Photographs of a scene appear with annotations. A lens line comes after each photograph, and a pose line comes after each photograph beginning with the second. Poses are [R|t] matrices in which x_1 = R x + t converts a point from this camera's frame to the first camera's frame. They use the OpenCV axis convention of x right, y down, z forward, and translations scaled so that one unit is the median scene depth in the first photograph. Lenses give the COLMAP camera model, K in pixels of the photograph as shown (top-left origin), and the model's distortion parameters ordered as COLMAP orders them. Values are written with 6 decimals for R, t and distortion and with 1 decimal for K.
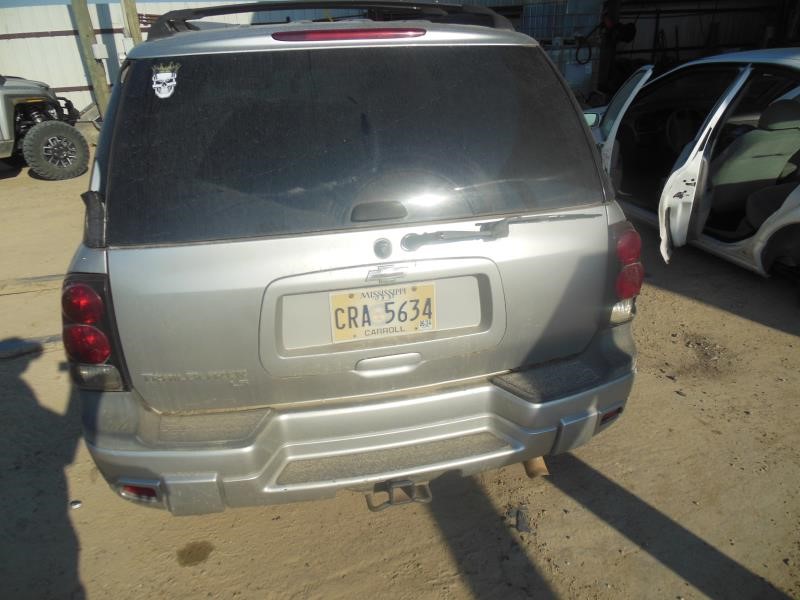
lens RADIAL K [[576.1, 0, 399.3], [0, 576.1, 299.3], [0, 0, 1]] dist [-0.009392, 0.018008]
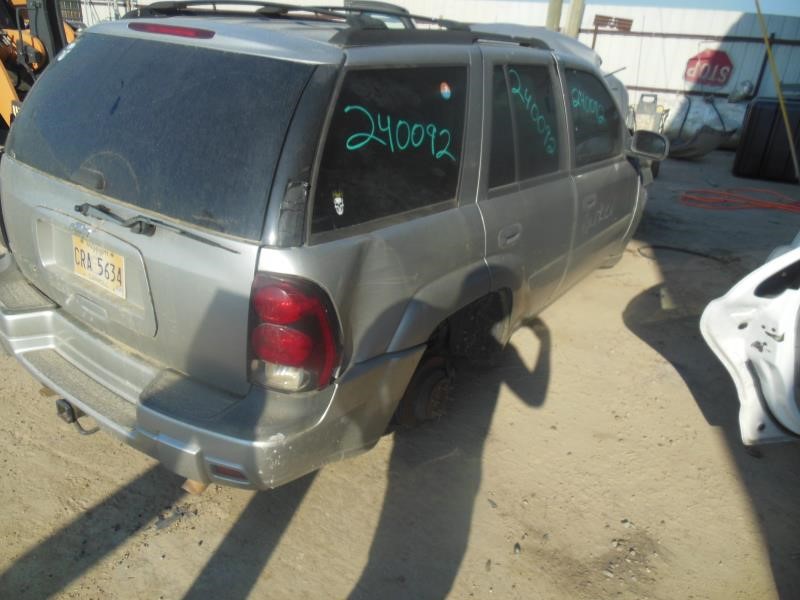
lens RADIAL K [[576.1, 0, 399.6], [0, 576.1, 300.7], [0, 0, 1]] dist [-0.009392, 0.018008]
pose [[0.679781, 0.385511, -0.623922, 0.995311], [-0.387567, 0.911048, 0.140656, -0.271221], [0.622647, 0.146196, 0.768725, 0.429041]]
